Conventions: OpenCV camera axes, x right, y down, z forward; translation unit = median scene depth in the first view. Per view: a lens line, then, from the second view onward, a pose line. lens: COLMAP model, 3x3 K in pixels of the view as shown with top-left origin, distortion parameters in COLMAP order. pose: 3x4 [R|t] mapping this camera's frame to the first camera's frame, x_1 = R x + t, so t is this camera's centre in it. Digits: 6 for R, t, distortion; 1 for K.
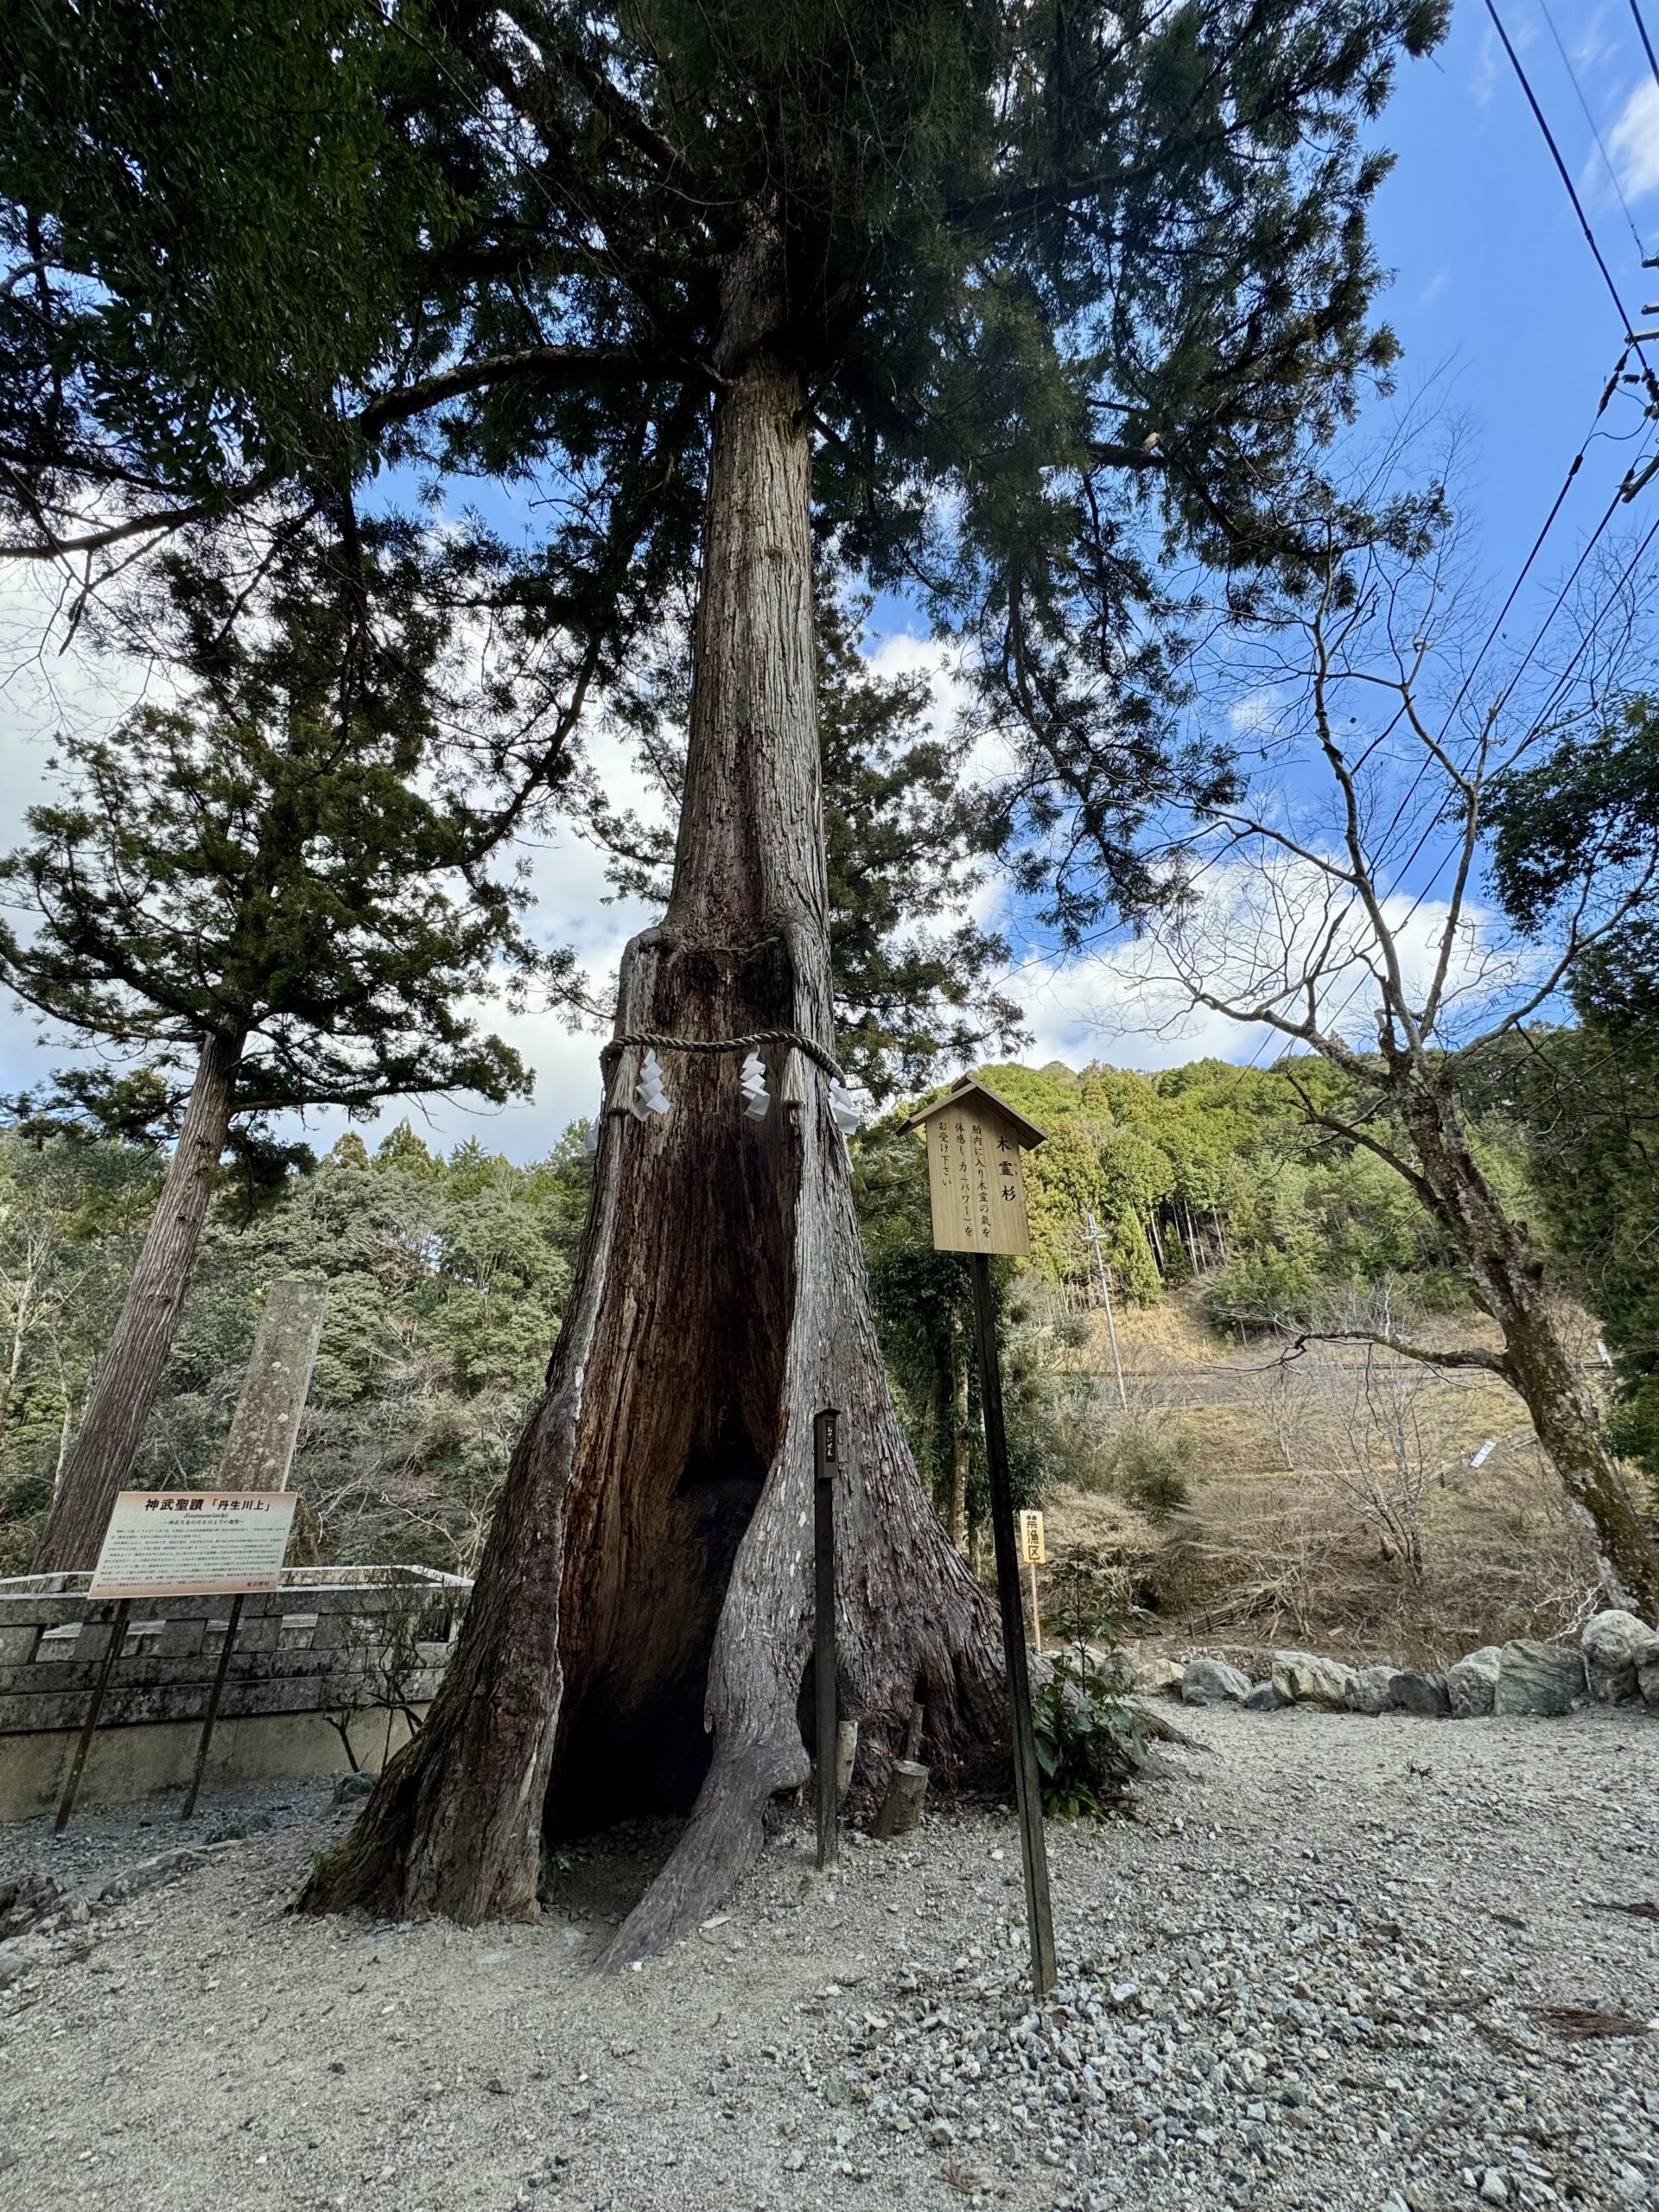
lens RADIAL K [[888.8, 0, 829.5], [0, 888.8, 1106.0], [0, 0, 1]] dist [-0.001110, -0.000202]
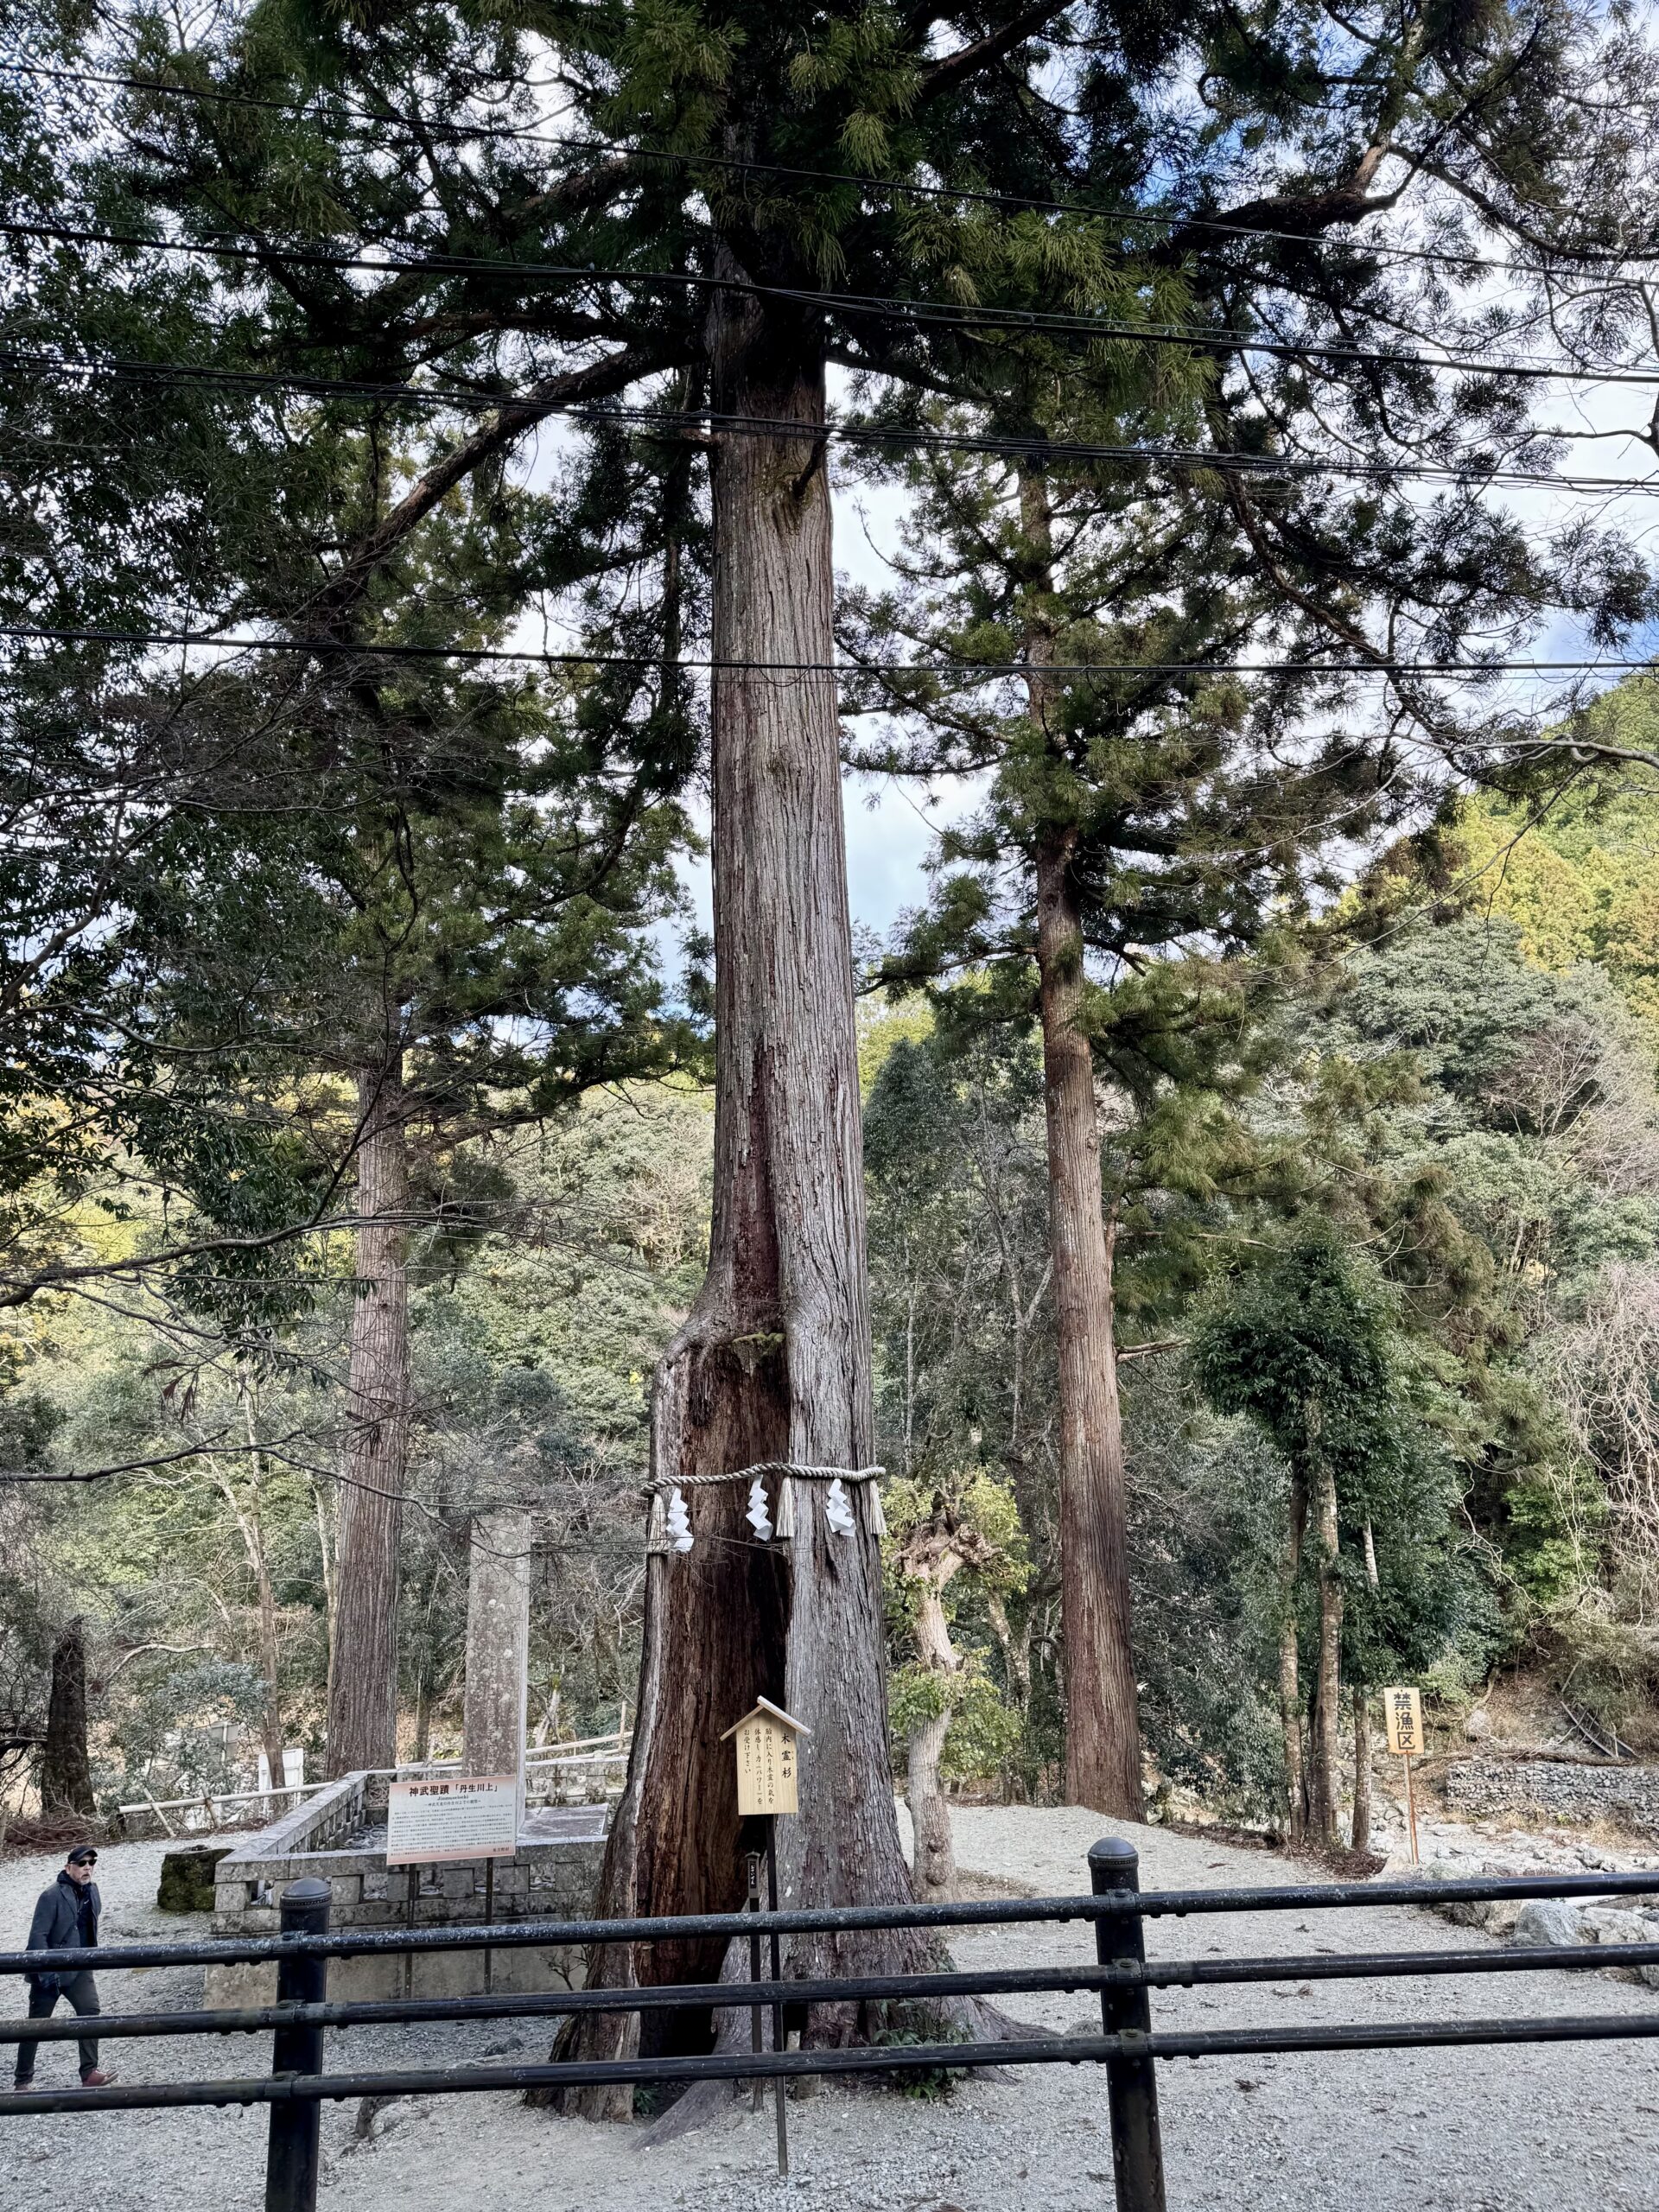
lens RADIAL K [[1535.9, 0, 829.5], [0, 1535.9, 1106.0], [0, 0, 1]] dist [0.009210, 0.000324]
pose [[0.933128, -0.125579, -0.336899, 0.639186], [0.179594, 0.974548, 0.134169, -0.679320], [0.311476, -0.185702, 0.931932, -0.664823]]
